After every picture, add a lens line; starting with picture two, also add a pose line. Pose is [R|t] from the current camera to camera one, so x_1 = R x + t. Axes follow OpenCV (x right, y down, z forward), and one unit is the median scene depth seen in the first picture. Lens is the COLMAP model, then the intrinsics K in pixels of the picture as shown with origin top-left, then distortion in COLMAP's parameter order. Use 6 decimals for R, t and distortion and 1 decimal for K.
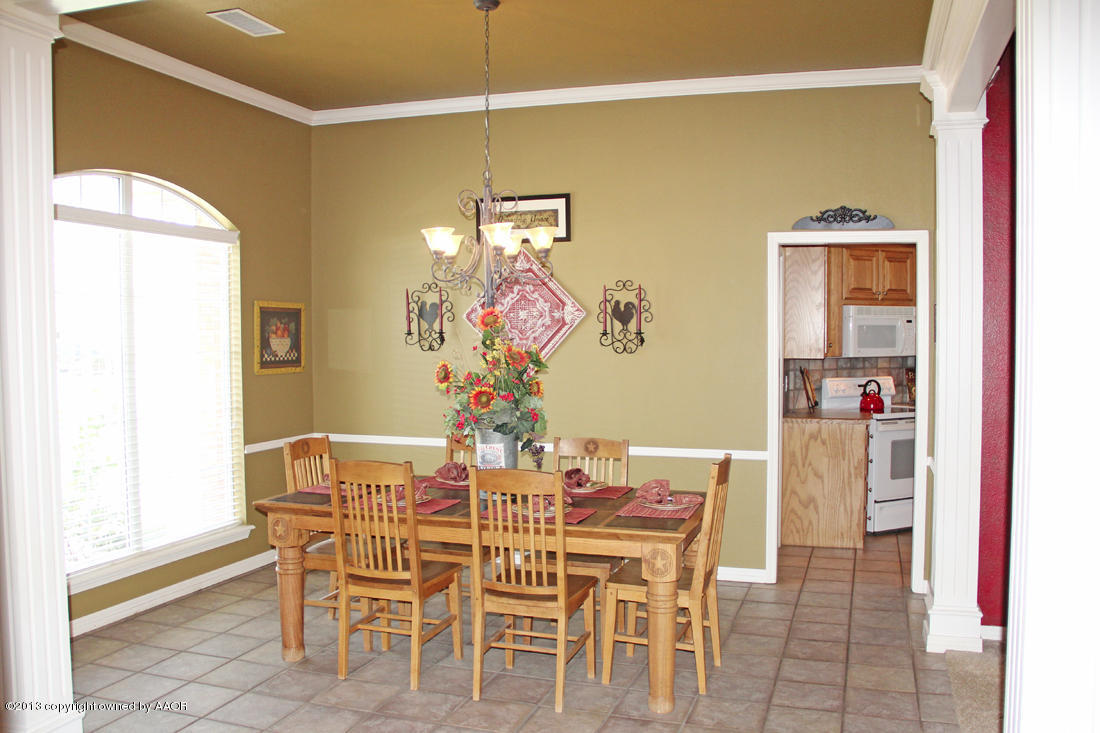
lens RADIAL K [[931.7, 0, 550.4], [0, 931.7, 372.2], [0, 0, 1]] dist [-0.141204, 0.093378]
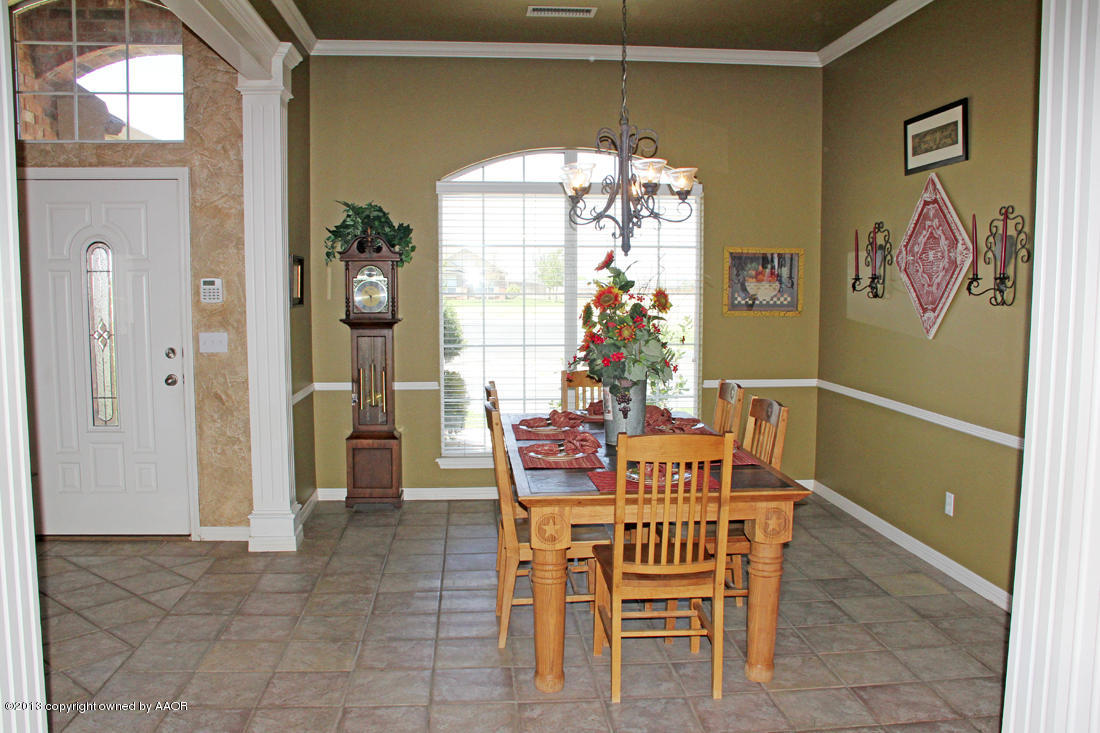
lens RADIAL K [[931.7, 0, 577.1], [0, 931.7, 375.9], [0, 0, 1]] dist [-0.141204, 0.093378]
pose [[0.421858, 0.092527, -0.901928, 0.577223], [-0.039257, 0.995710, 0.083786, -0.011528], [0.905812, 0.000062, 0.423681, 0.380237]]
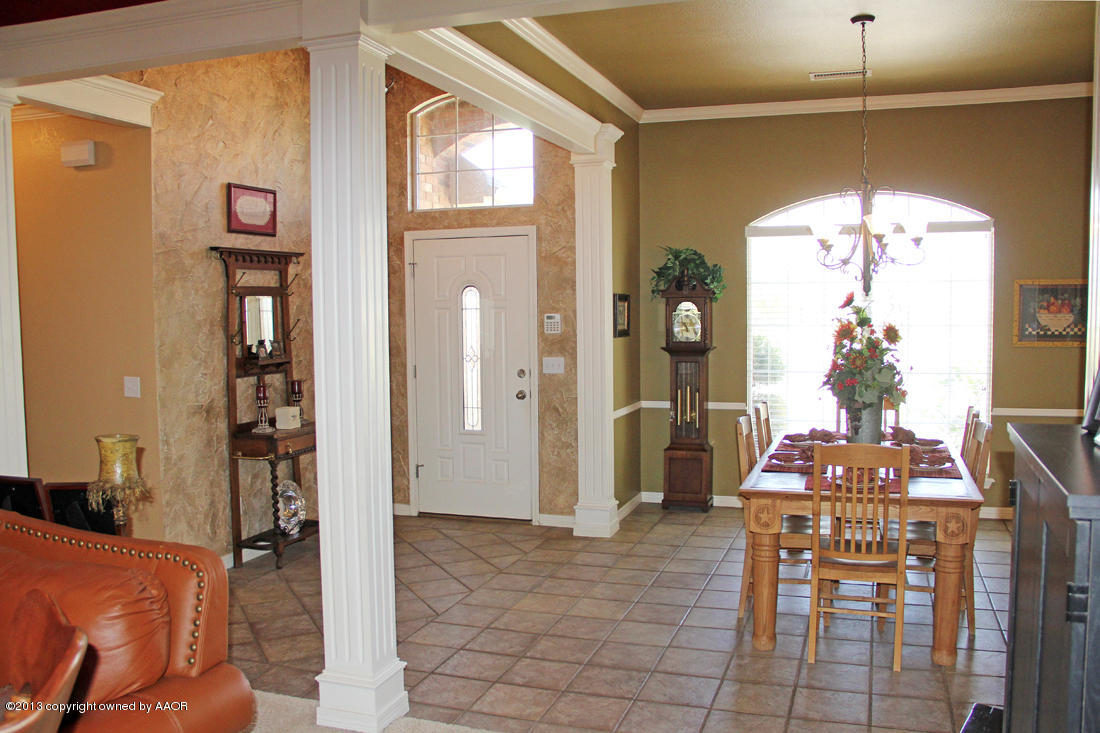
lens RADIAL K [[931.7, 0, 548.7], [0, 931.7, 370.1], [0, 0, 1]] dist [-0.141204, 0.093378]
pose [[0.000478, 0.065946, -0.997823, 0.752886], [-0.027759, 0.997440, 0.065907, -0.024416], [0.999615, 0.027667, 0.002308, 0.429680]]
